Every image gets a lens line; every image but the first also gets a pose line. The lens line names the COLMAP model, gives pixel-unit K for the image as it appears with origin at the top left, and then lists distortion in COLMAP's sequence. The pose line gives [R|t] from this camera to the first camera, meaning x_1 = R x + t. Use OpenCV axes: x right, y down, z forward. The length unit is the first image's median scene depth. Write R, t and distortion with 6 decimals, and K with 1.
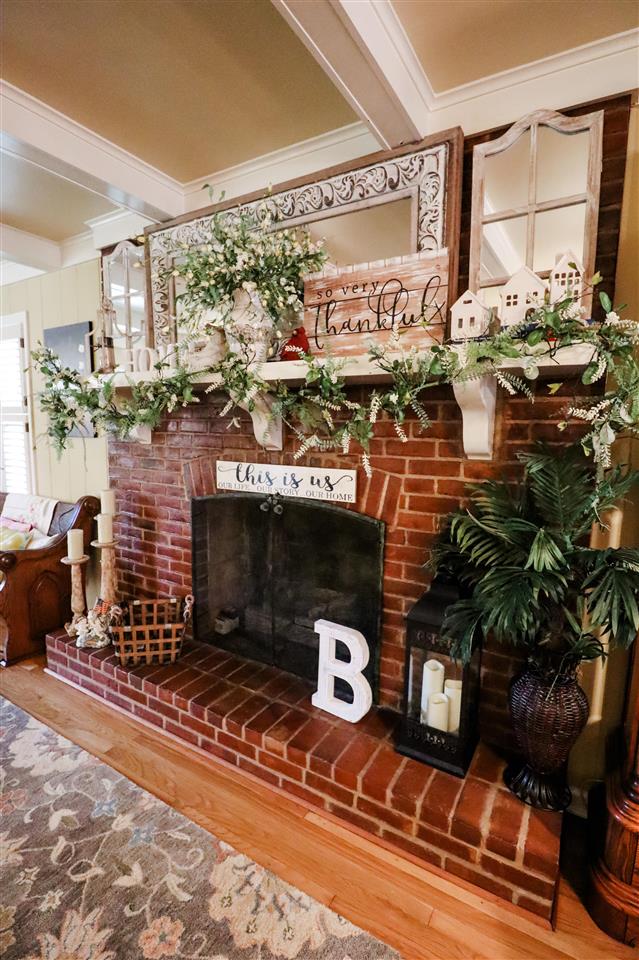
lens RADIAL K [[451.2, 0, 319.5], [0, 451.2, 480.0], [0, 0, 1]] dist [0.001664, -0.015991]
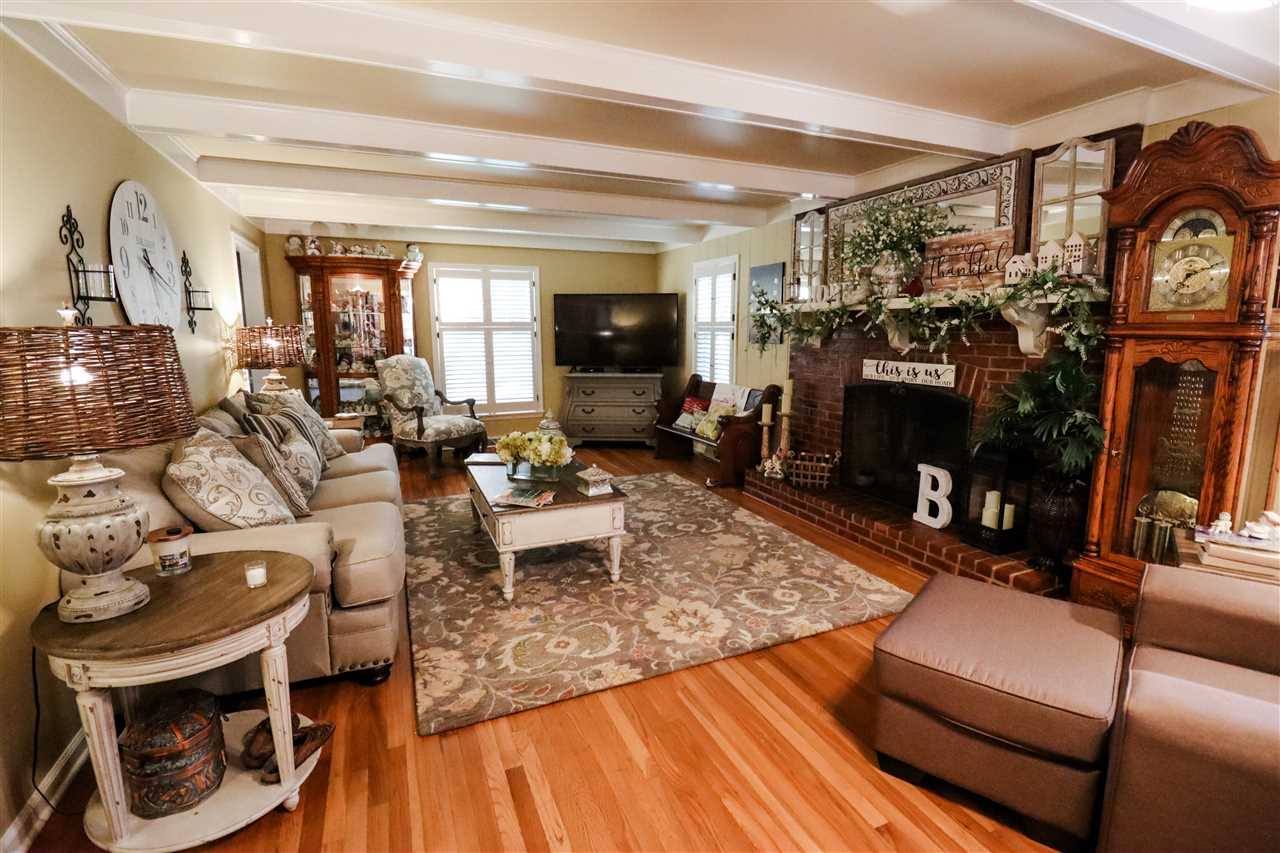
lens RADIAL K [[601.6, 0, 640.0], [0, 601.6, 426.5], [0, 0, 1]] dist [0.001664, -0.015991]
pose [[0.809646, 0.078947, -0.581584, 0.405713], [-0.053884, 0.996726, 0.060286, 0.115874], [0.584439, -0.017472, 0.811249, -1.218658]]
